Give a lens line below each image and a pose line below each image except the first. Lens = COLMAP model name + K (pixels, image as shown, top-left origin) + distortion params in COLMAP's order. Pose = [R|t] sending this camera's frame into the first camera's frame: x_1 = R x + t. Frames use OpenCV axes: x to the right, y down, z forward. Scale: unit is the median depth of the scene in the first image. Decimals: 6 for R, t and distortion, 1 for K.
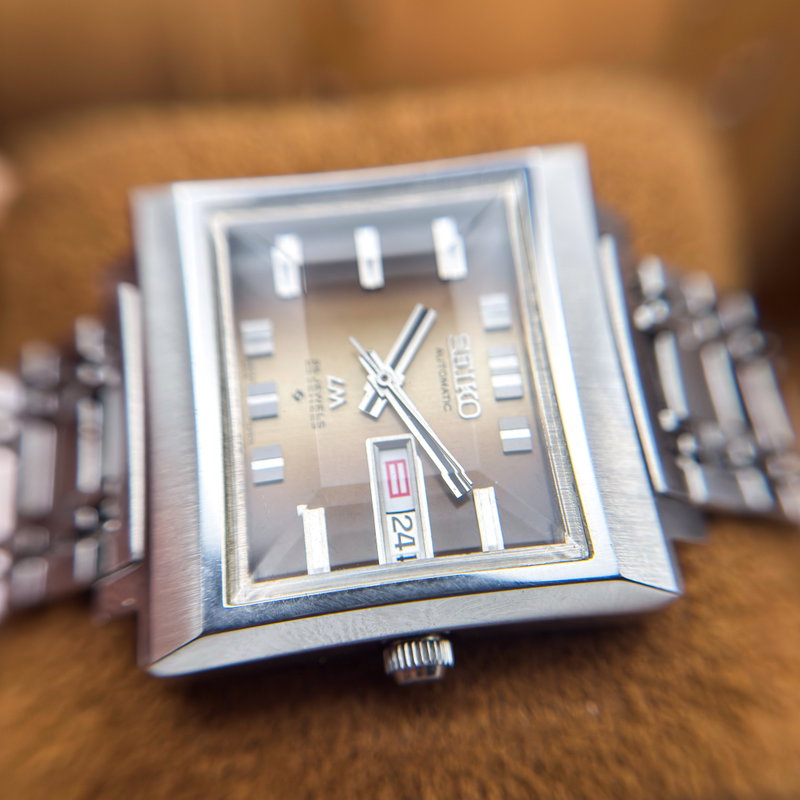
lens RADIAL K [[1034.7, 0, 398.6], [0, 1034.7, 374.5], [0, 0, 1]] dist [0.702159, -0.005952]
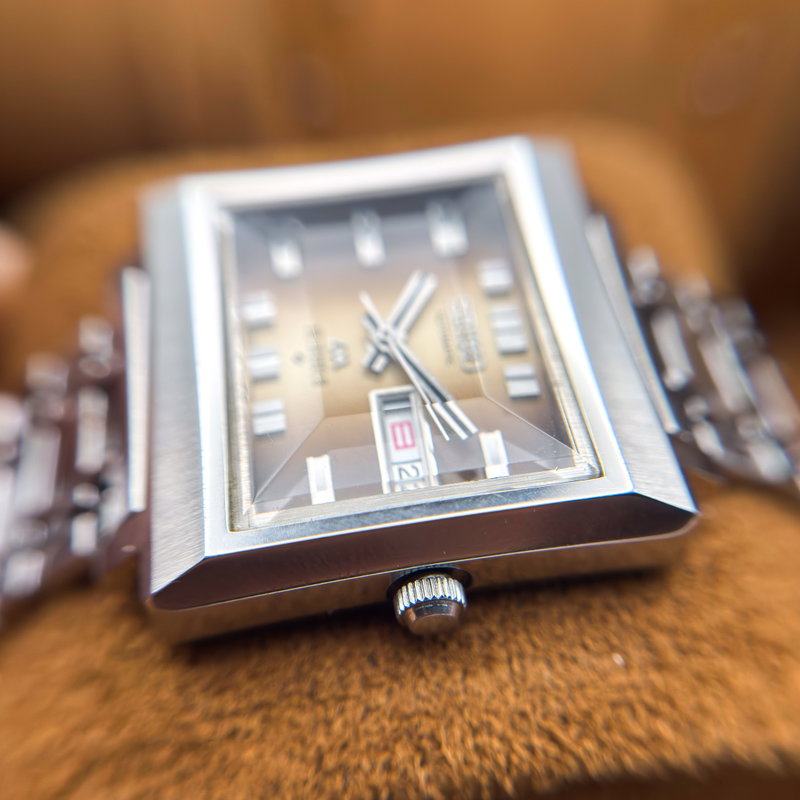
lens RADIAL K [[1034.7, 0, 398.6], [0, 1034.7, 374.5], [0, 0, 1]] dist [0.702159, -0.005952]
pose [[0.999245, -0.038085, -0.007615, 0.004736], [0.035434, 0.974236, -0.222730, 0.266460], [0.015902, 0.222292, 0.974850, 0.032746]]
